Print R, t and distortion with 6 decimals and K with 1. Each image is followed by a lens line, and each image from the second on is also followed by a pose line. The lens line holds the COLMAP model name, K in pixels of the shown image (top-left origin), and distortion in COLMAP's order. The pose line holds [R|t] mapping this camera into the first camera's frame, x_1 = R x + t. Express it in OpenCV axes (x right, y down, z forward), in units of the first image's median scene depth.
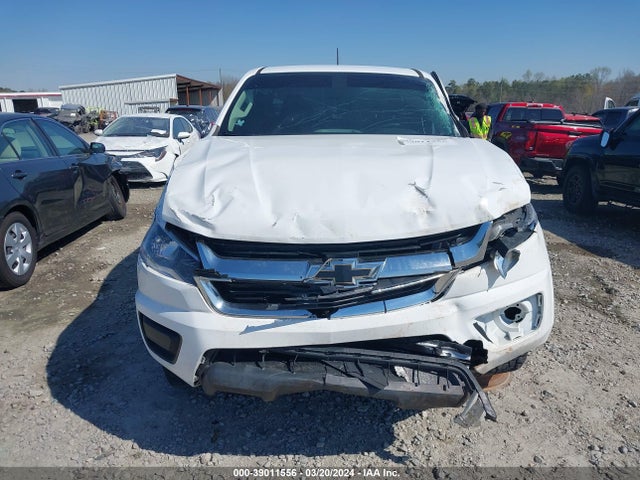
lens RADIAL K [[505.1, 0, 318.6], [0, 505.1, 244.3], [0, 0, 1]] dist [0.019591, -0.042082]
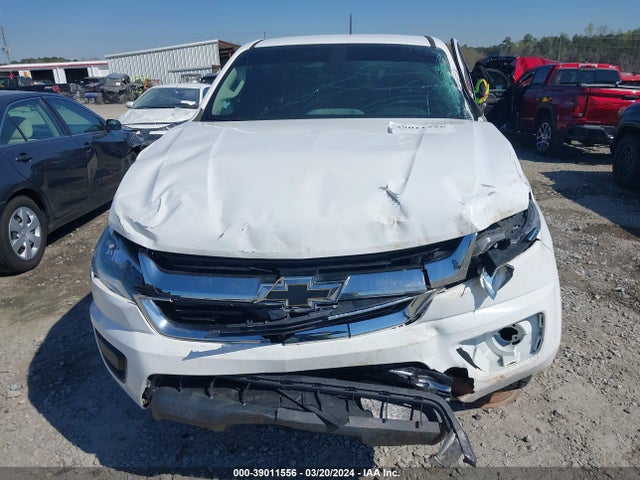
lens RADIAL K [[505.1, 0, 319.1], [0, 505.1, 245.8], [0, 0, 1]] dist [0.019591, -0.042082]
pose [[0.996040, 0.006873, -0.088641, 0.129351], [-0.000653, 0.997546, 0.070010, -0.068376], [0.088904, -0.069675, 0.993600, 0.120173]]
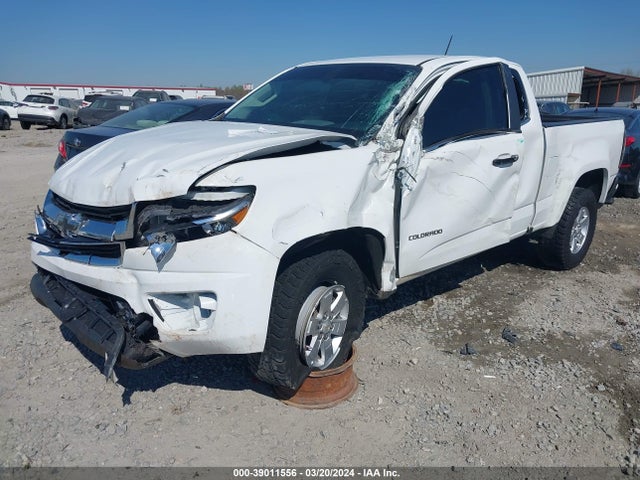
lens RADIAL K [[505.1, 0, 321.6], [0, 505.1, 245.0], [0, 0, 1]] dist [0.019591, -0.042082]
pose [[0.721488, 0.203176, -0.661947, 1.100613], [-0.195475, 0.976862, 0.086778, -0.105388], [0.664262, 0.066785, 0.744510, 0.381316]]
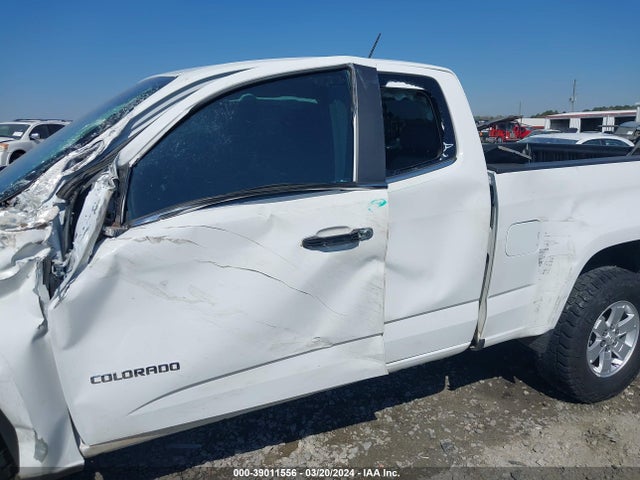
lens RADIAL K [[505.1, 0, 320.6], [0, 505.1, 245.3], [0, 0, 1]] dist [0.019591, -0.042082]
pose [[0.488340, 0.194049, -0.850805, 1.136776], [-0.220110, 0.970830, 0.095087, -0.367572], [0.844438, 0.140836, 0.516807, 1.322345]]
